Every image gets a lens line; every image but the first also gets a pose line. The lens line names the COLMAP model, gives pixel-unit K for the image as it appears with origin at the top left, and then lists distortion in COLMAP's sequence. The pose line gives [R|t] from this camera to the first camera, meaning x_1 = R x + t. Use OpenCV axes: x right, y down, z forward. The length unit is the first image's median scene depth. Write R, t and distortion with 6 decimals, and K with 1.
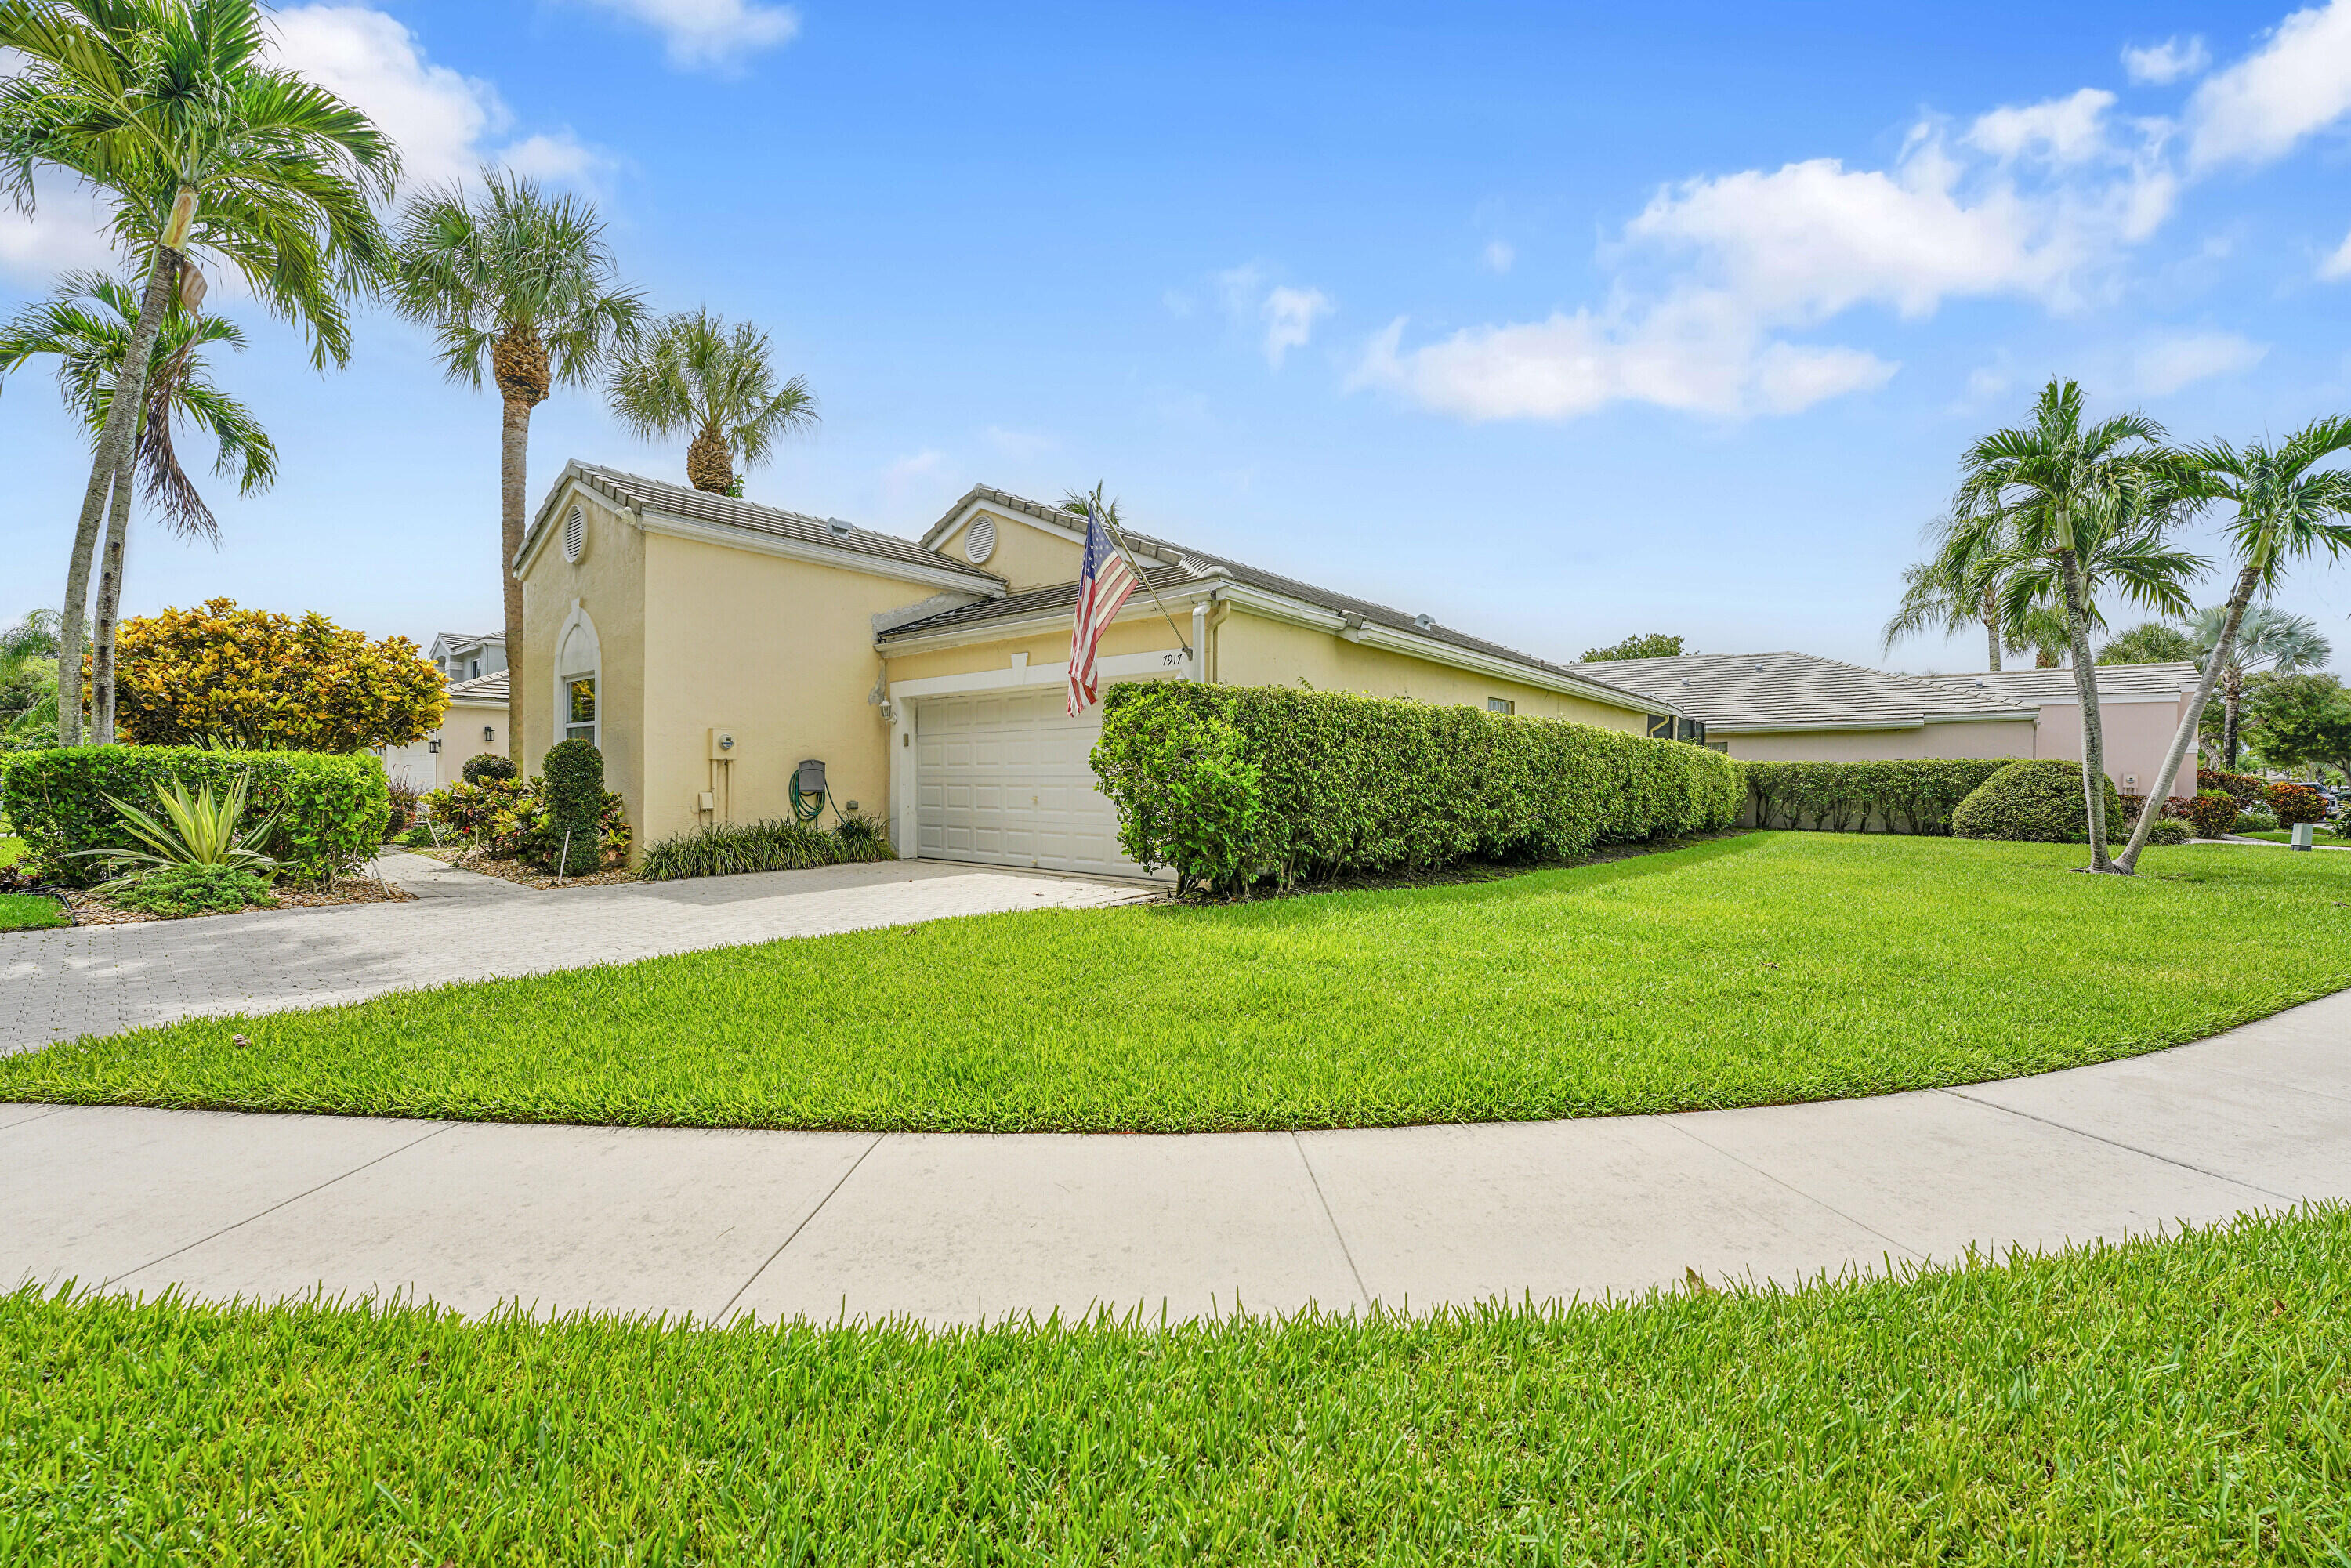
lens RADIAL K [[958.5, 0, 1167.6], [0, 958.5, 789.7], [0, 0, 1]] dist [-0.024420, 0.000566]
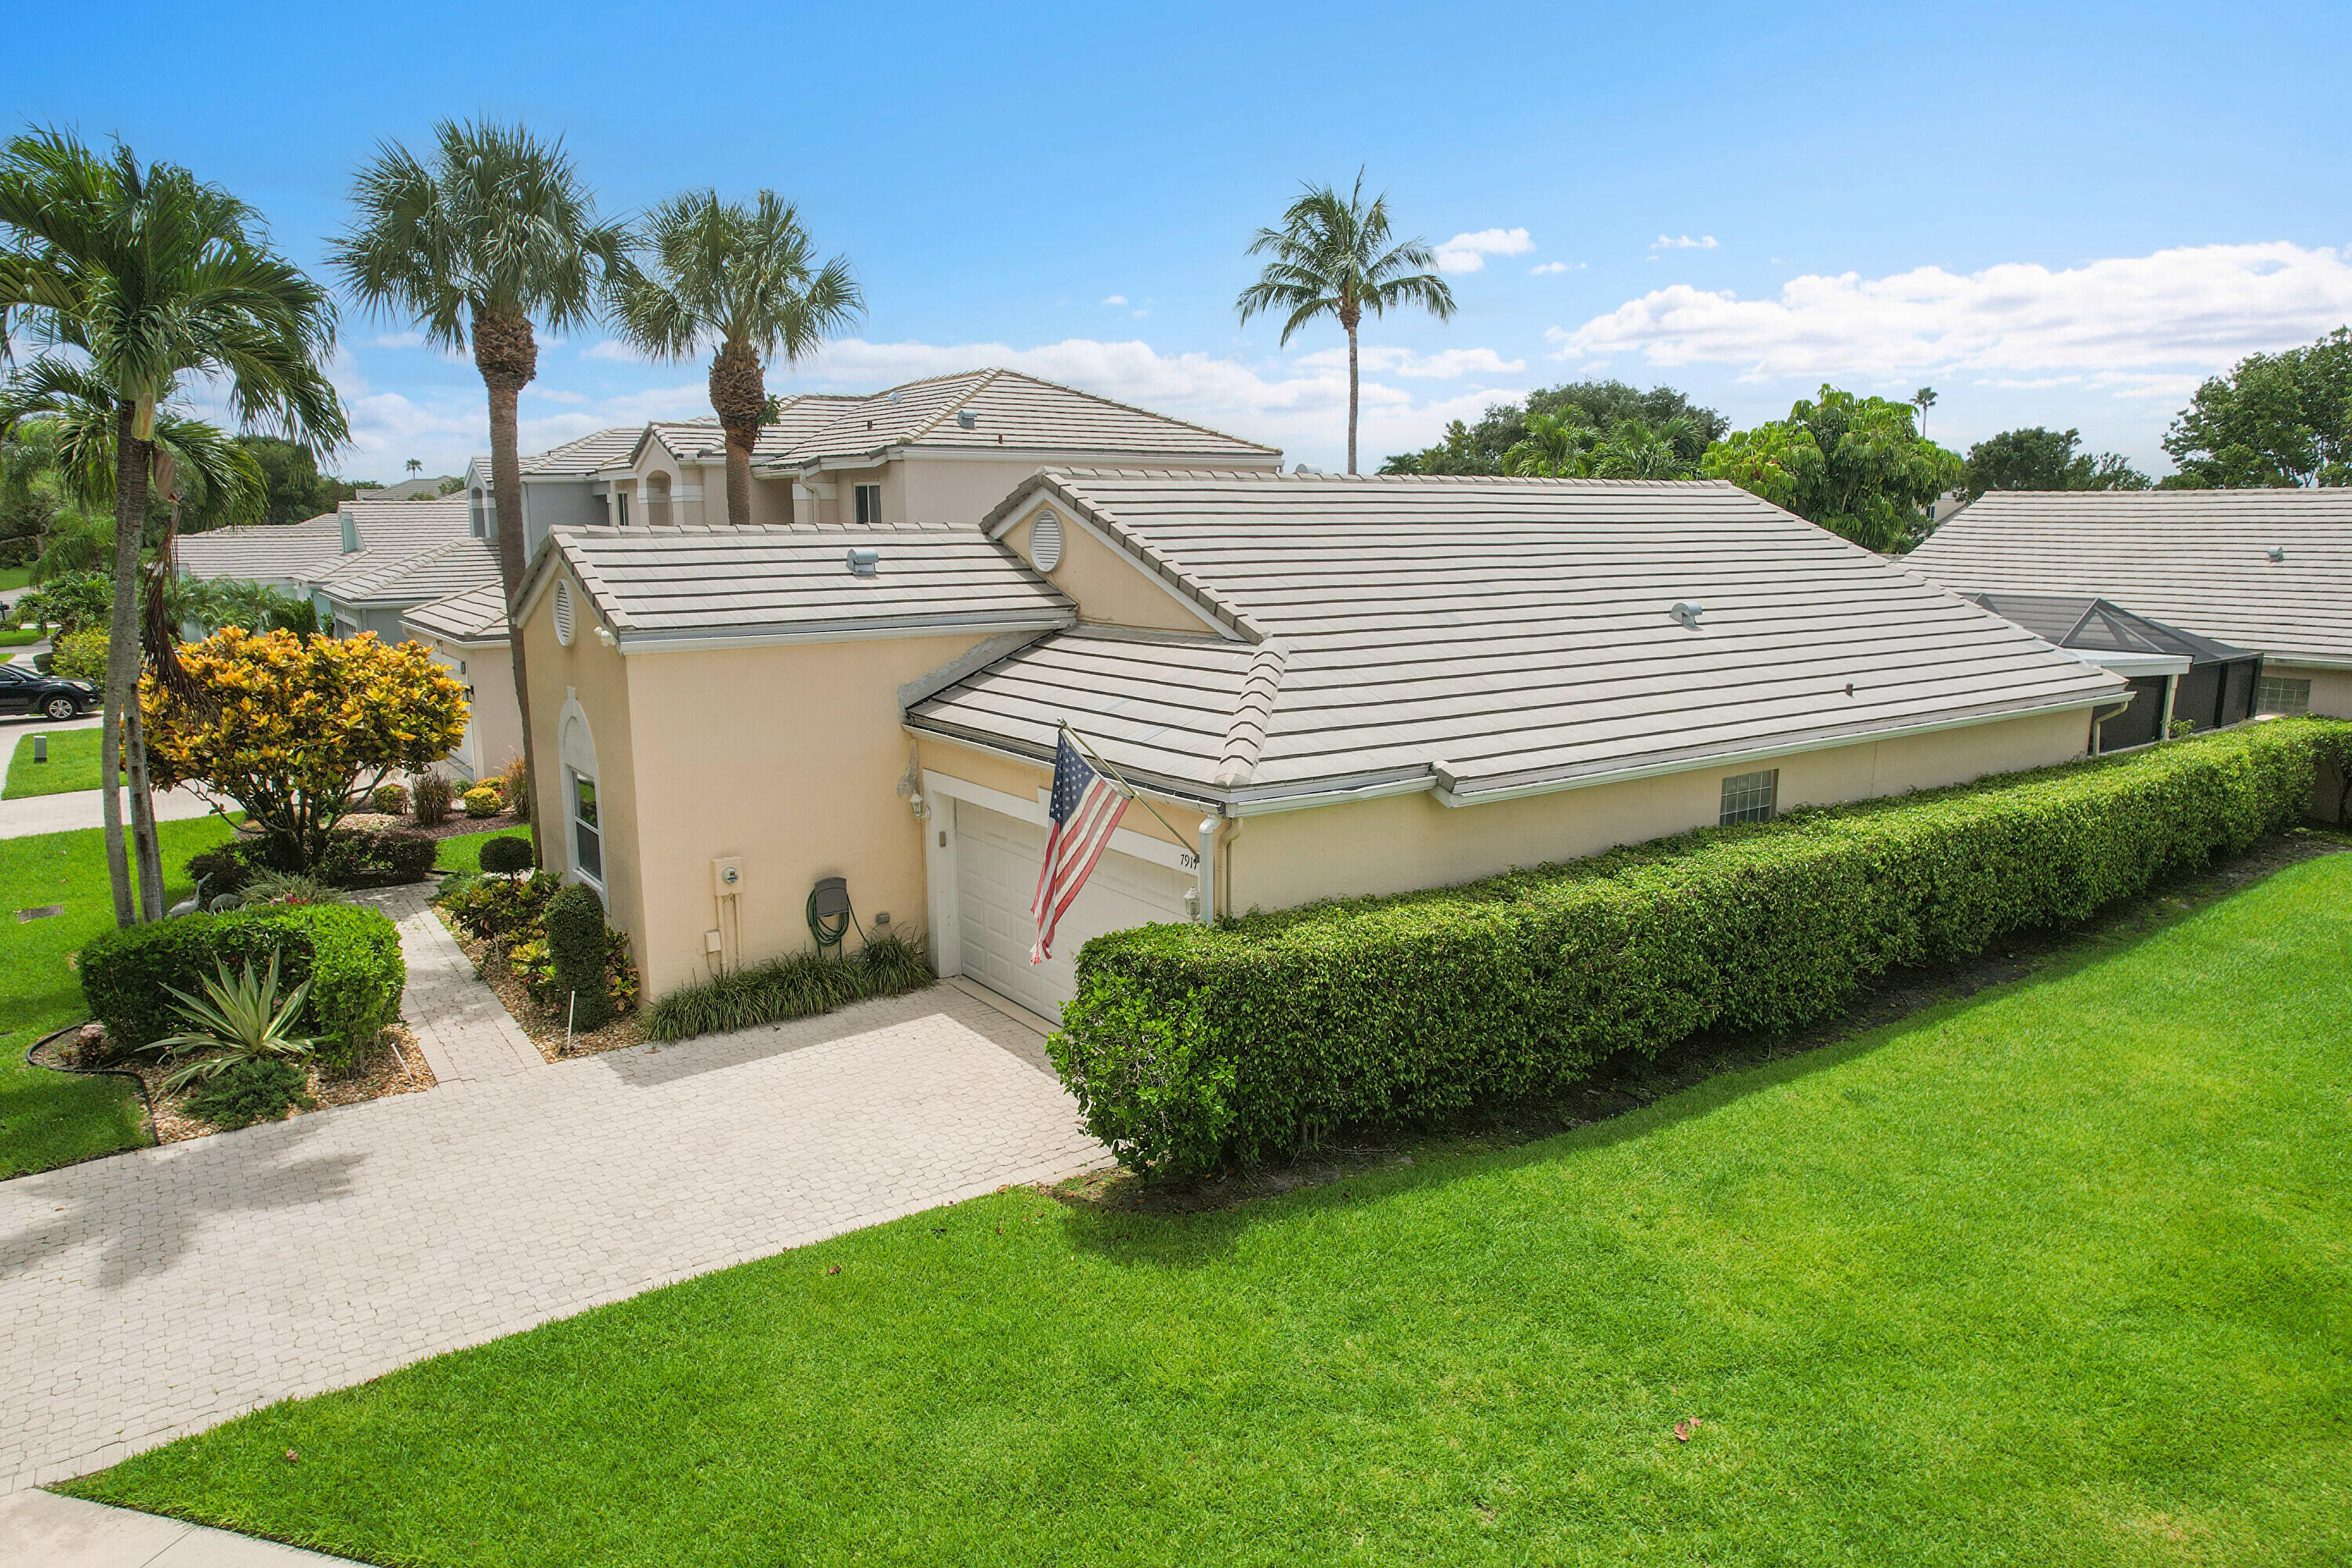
lens RADIAL K [[1499.0, 0, 1169.2], [0, 1499.0, 787.9], [0, 0, 1]] dist [-0.064857, 0.058160]
pose [[0.970406, 0.033873, -0.239092, 0.223918], [0.008878, 0.984439, 0.175505, -0.322377], [0.241317, -0.172434, 0.955004, -0.176010]]
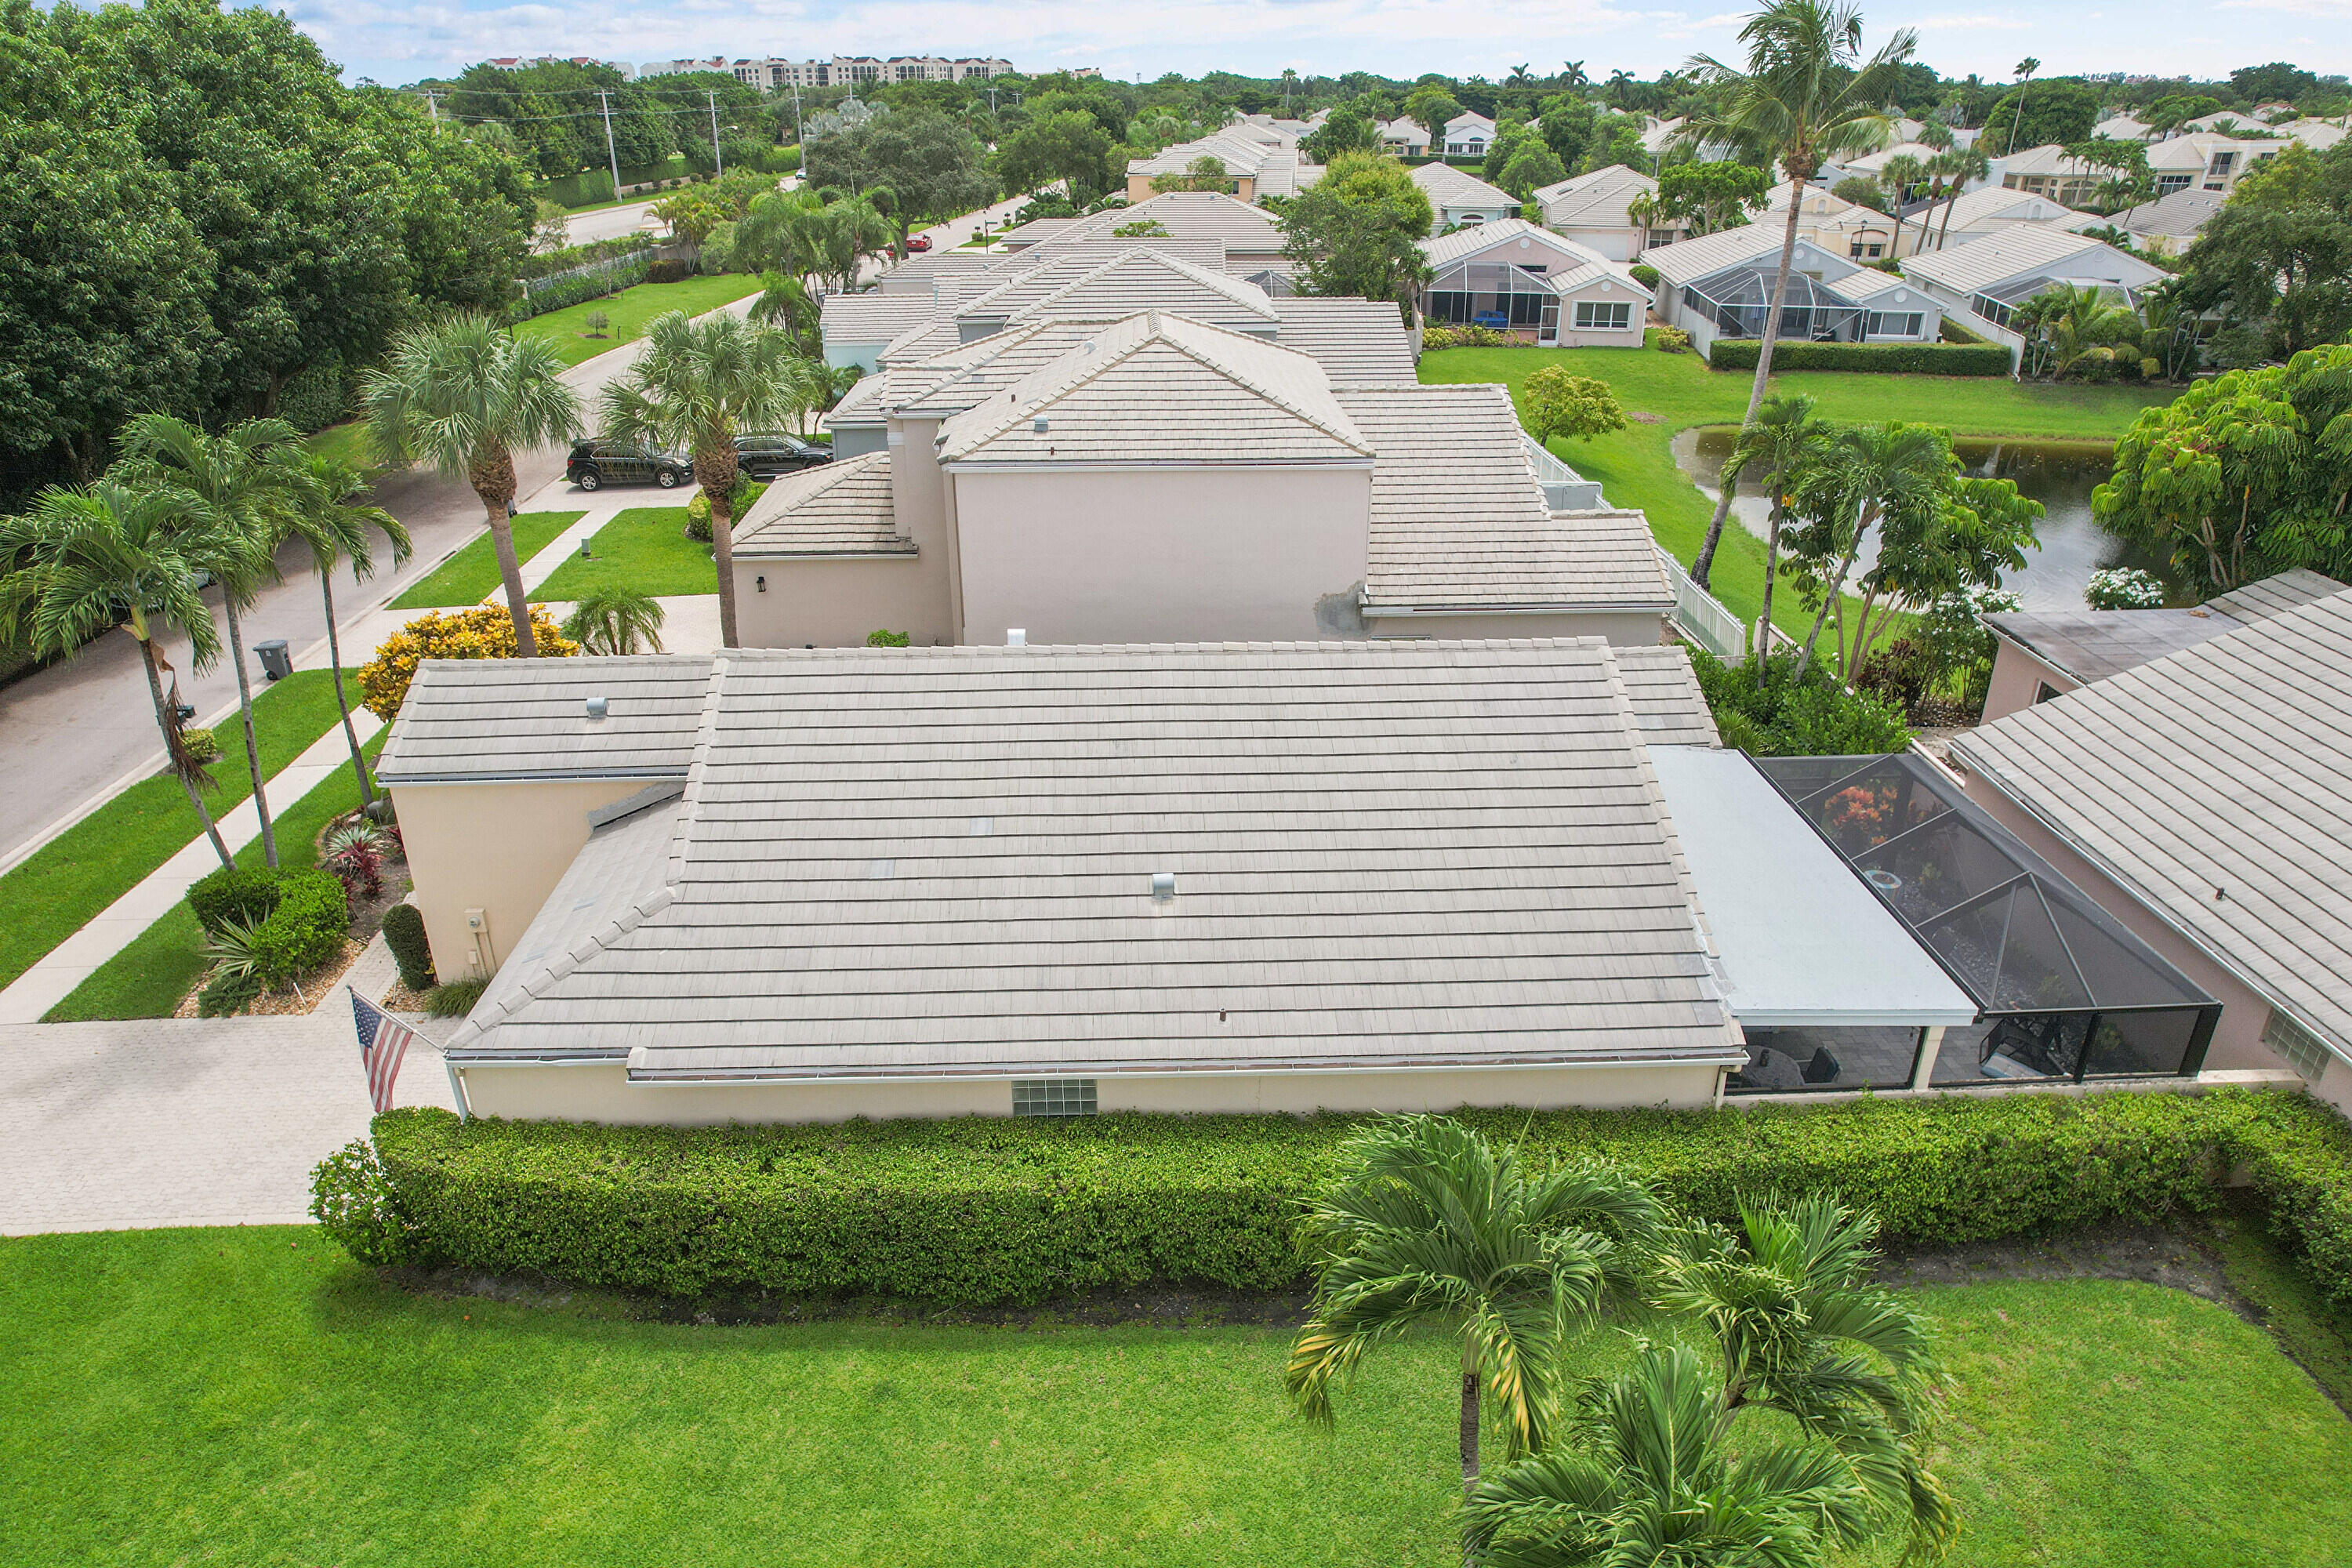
lens RADIAL K [[1497.0, 0, 1177.4], [0, 1497.0, 801.7], [0, 0, 1]] dist [-0.071819, 0.053916]
pose [[0.679440, 0.313662, -0.663308, 1.329040], [0.000639, 0.903768, 0.428023, -0.949226], [0.733731, -0.291240, 0.613856, 0.439413]]
